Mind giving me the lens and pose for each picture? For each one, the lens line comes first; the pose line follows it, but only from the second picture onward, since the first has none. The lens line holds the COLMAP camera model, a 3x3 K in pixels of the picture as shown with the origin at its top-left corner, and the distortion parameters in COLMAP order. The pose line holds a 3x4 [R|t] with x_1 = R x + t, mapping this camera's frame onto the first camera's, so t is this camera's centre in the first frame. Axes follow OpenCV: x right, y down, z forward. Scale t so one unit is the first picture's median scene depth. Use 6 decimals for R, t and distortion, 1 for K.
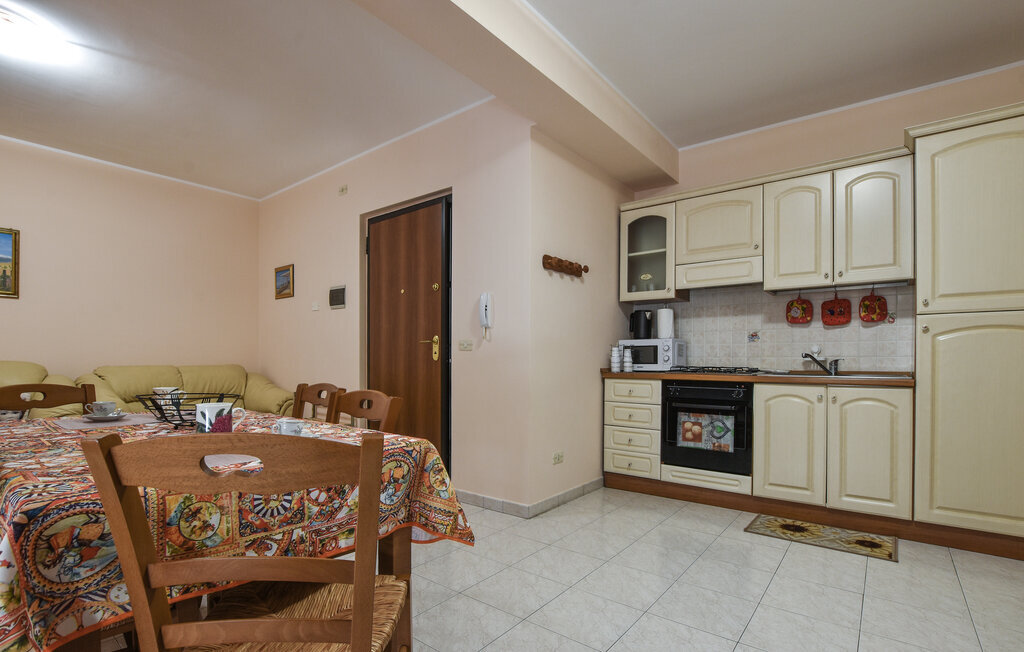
lens RADIAL K [[486.2, 0, 514.4], [0, 486.2, 357.4], [0, 0, 1]] dist [-0.030886, 0.001164]
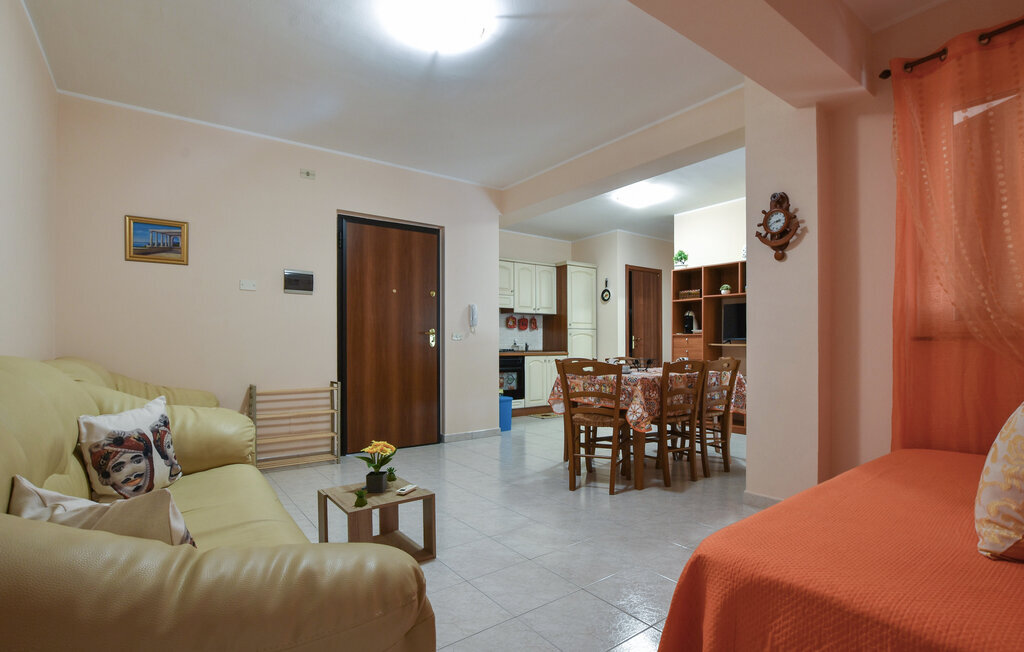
lens RADIAL K [[480.5, 0, 496.2], [0, 480.5, 346.1], [0, 0, 1]] dist [-0.014763, 0.000417]
pose [[0.286830, -0.004867, 0.957969, -1.507939], [0.003725, 0.999985, 0.003965, -0.000335], [-0.957974, 0.002432, 0.286844, 0.462892]]
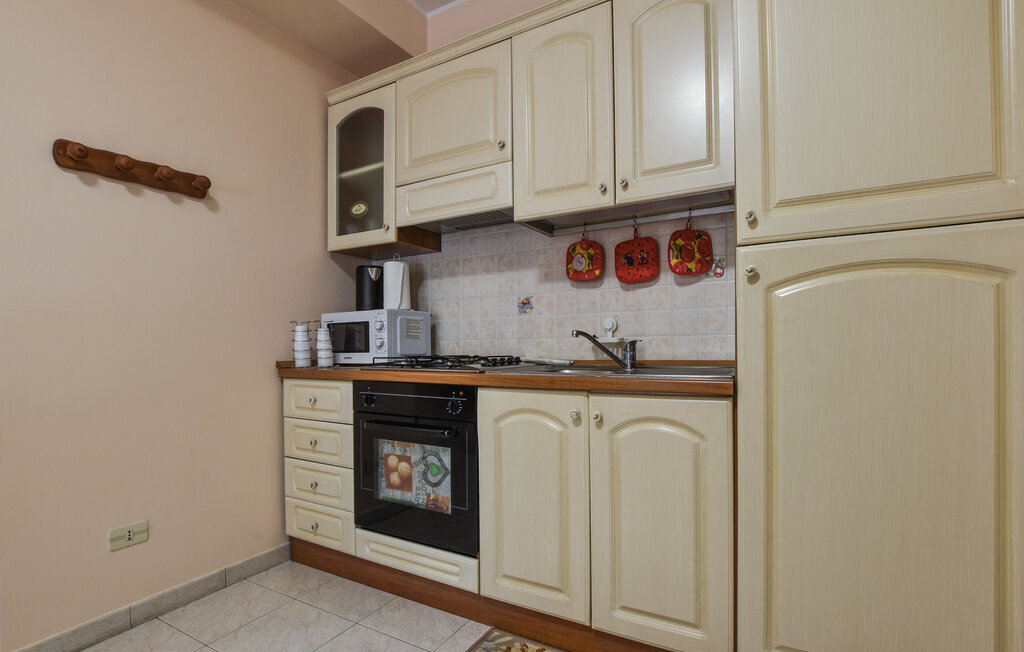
lens RADIAL K [[488.8, 0, 514.3], [0, 488.8, 342.5], [0, 0, 1]] dist [-0.034311, 0.000244]
pose [[0.987993, -0.014945, 0.153774, 0.420596], [0.014768, 0.999888, 0.002292, 0.002725], [-0.153791, 0.000006, 0.988103, 0.423338]]
